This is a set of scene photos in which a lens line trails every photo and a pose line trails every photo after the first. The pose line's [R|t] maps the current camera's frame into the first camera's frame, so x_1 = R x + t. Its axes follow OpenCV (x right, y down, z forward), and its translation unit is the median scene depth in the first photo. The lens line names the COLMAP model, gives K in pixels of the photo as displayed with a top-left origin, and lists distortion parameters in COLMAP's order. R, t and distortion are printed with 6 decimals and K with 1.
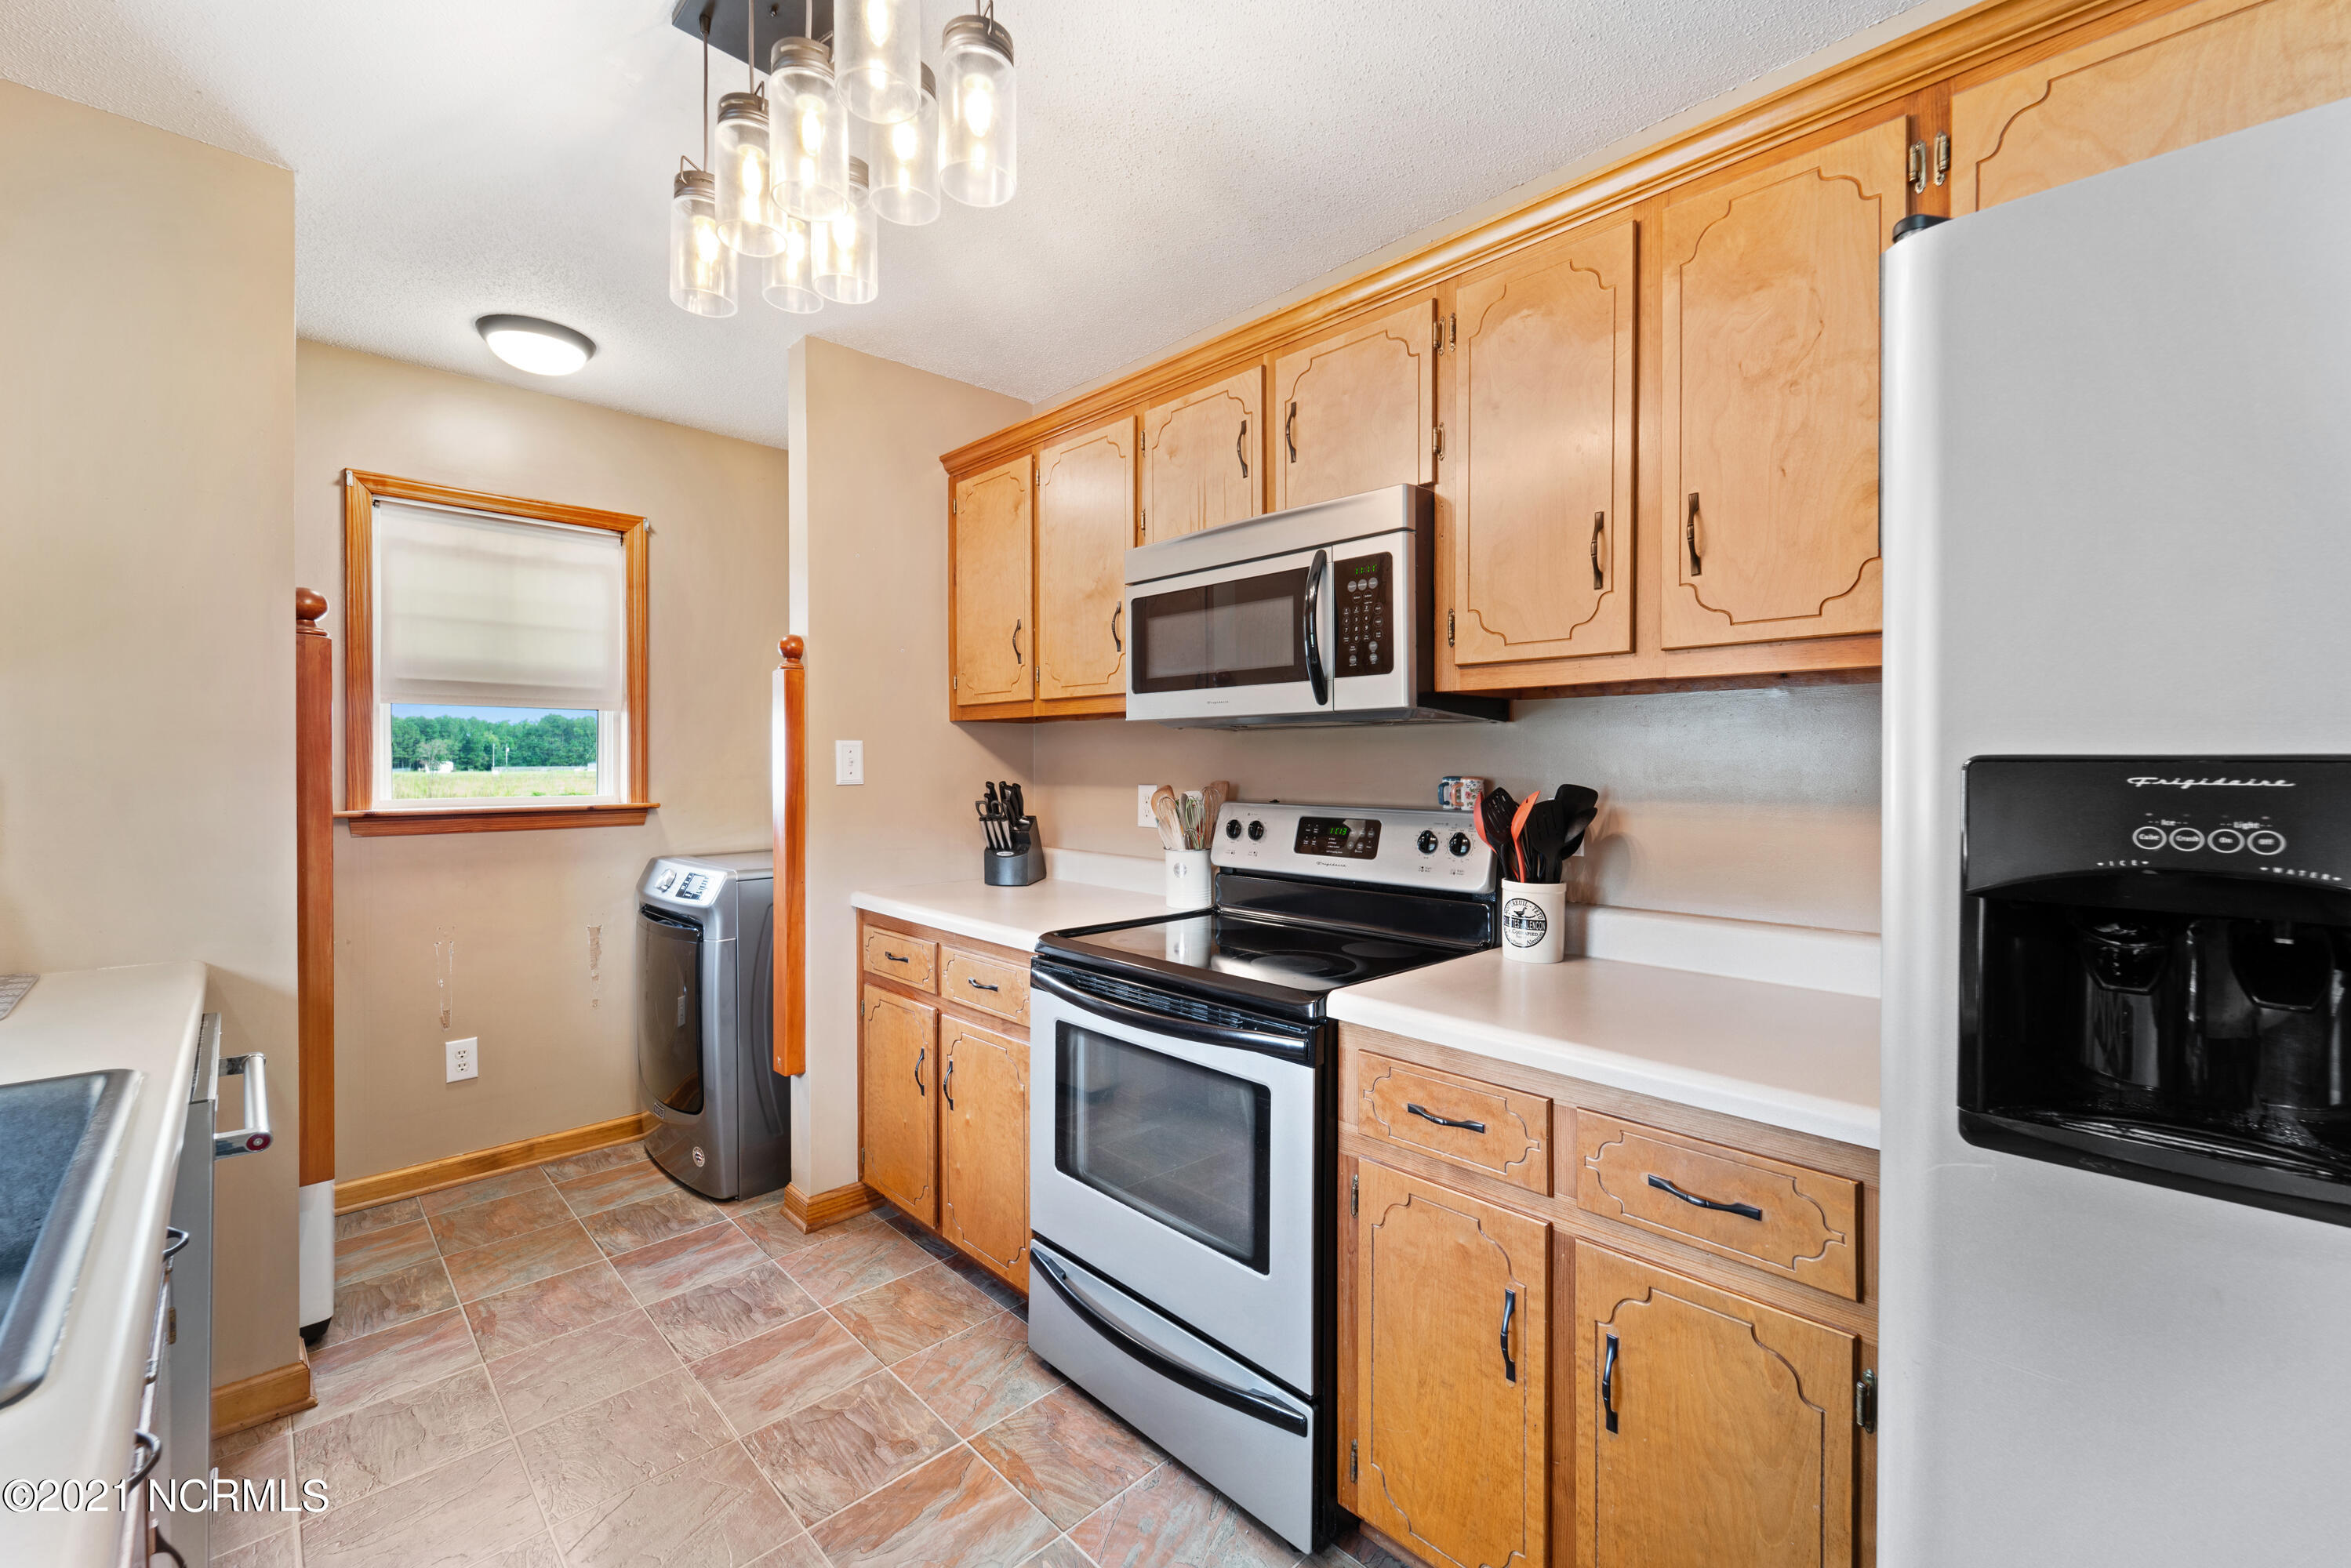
lens RADIAL K [[965.3, 0, 1177.6], [0, 965.3, 766.9], [0, 0, 1]] dist [0.002673, -0.002441]
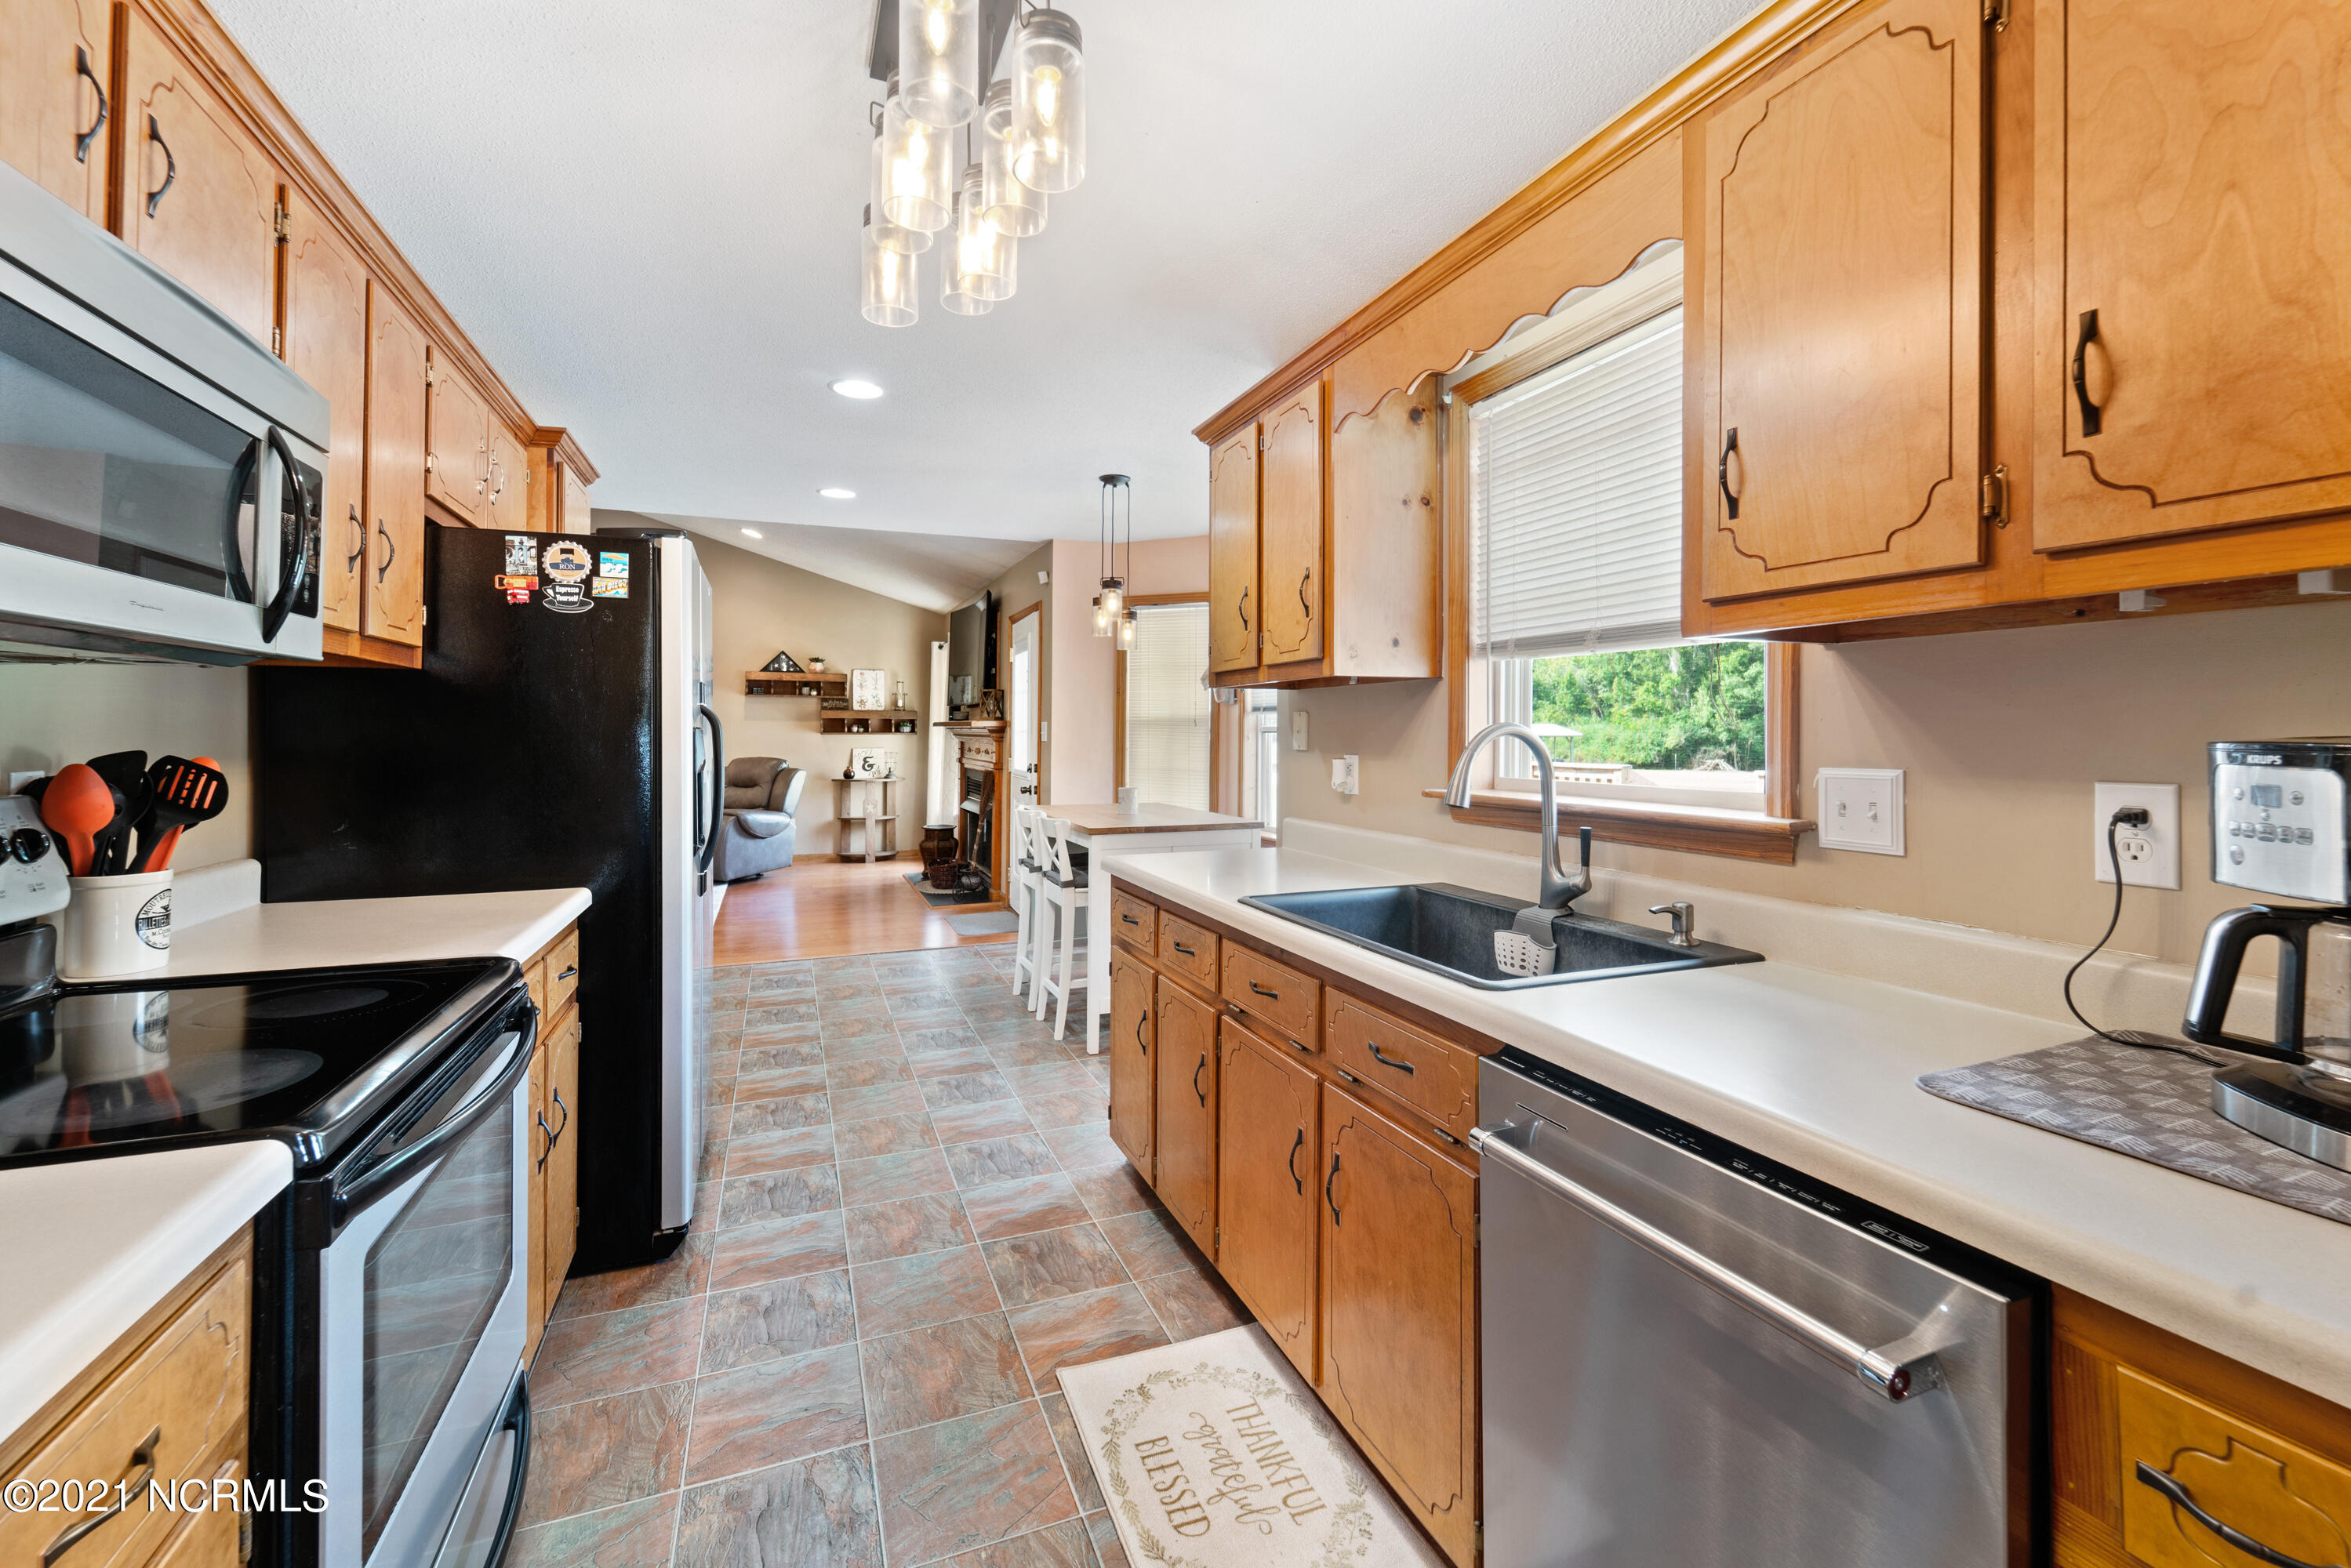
lens RADIAL K [[965.3, 0, 1156.8], [0, 965.3, 723.7], [0, 0, 1]] dist [0.002673, -0.002441]
pose [[-0.920850, 0.002778, 0.389908, -0.492054], [0.000374, 0.999980, -0.006241, 0.000266], [-0.389918, -0.005601, -0.920833, 0.941867]]
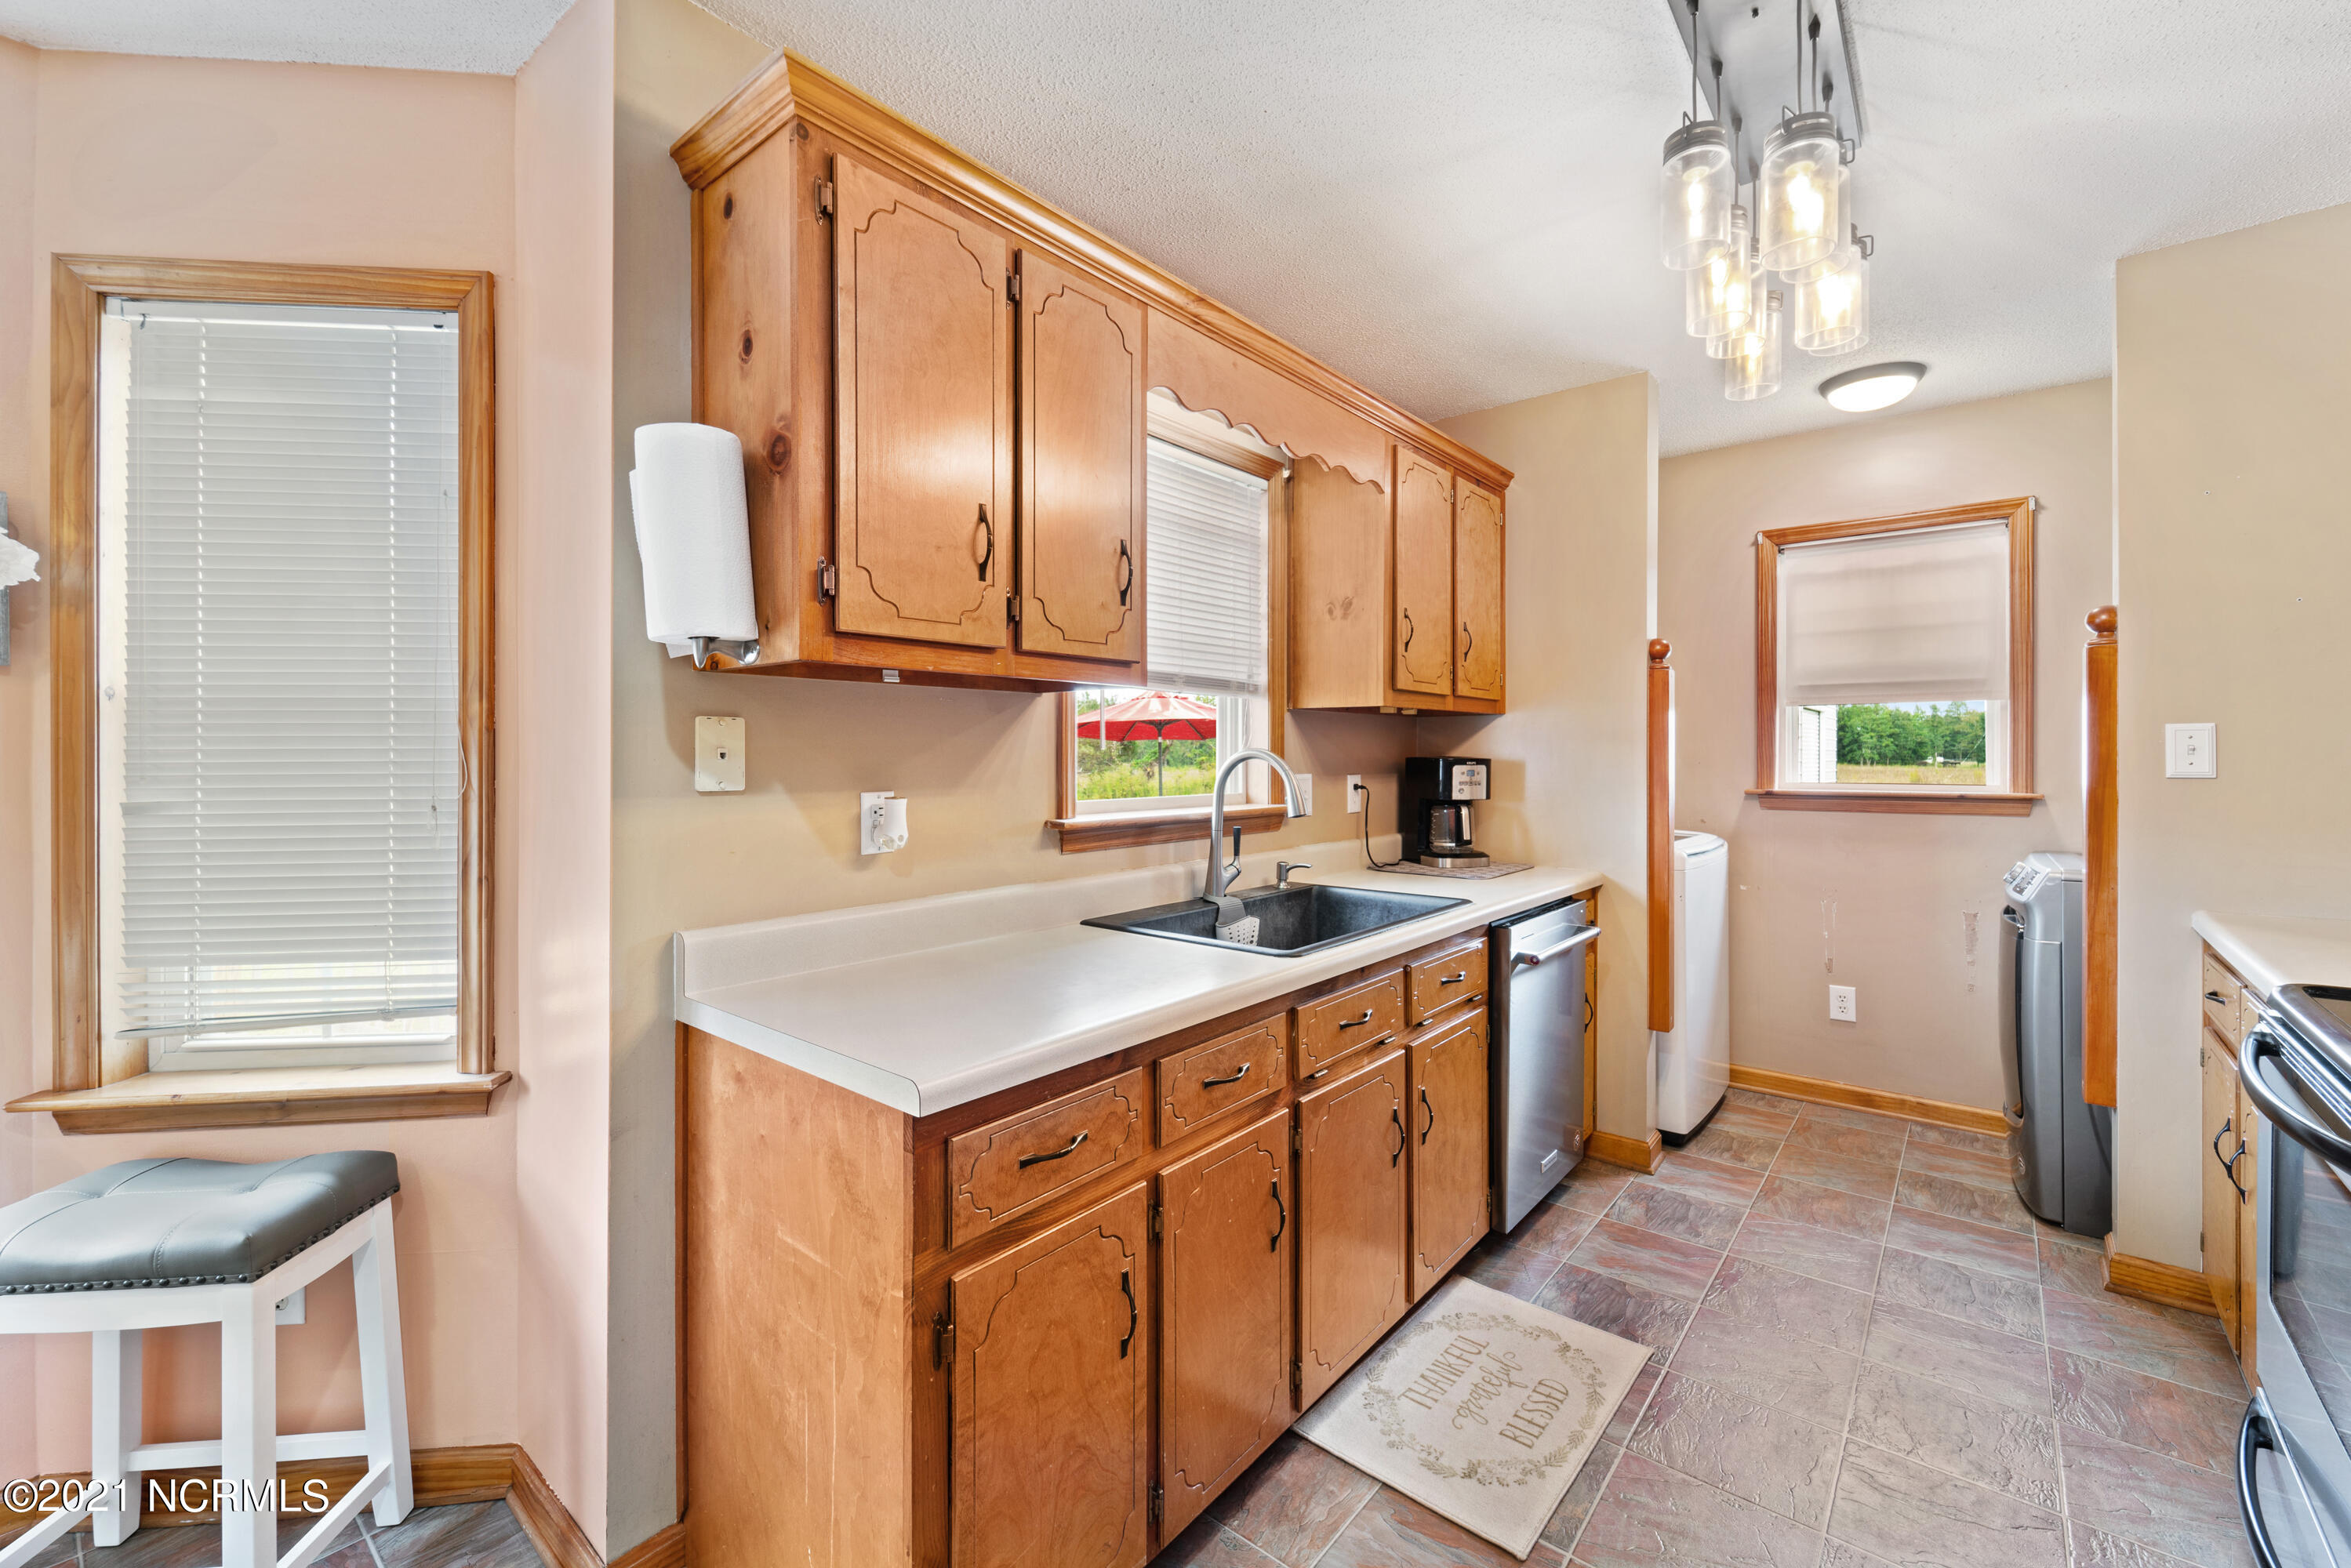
lens RADIAL K [[965.3, 0, 1171.1], [0, 965.3, 764.3], [0, 0, 1]] dist [0.002673, -0.002441]
pose [[0.101237, 0.009880, -0.994813, 0.377958], [-0.003199, 0.999949, 0.009606, 0.001418], [0.994857, 0.002210, 0.101263, 0.064035]]
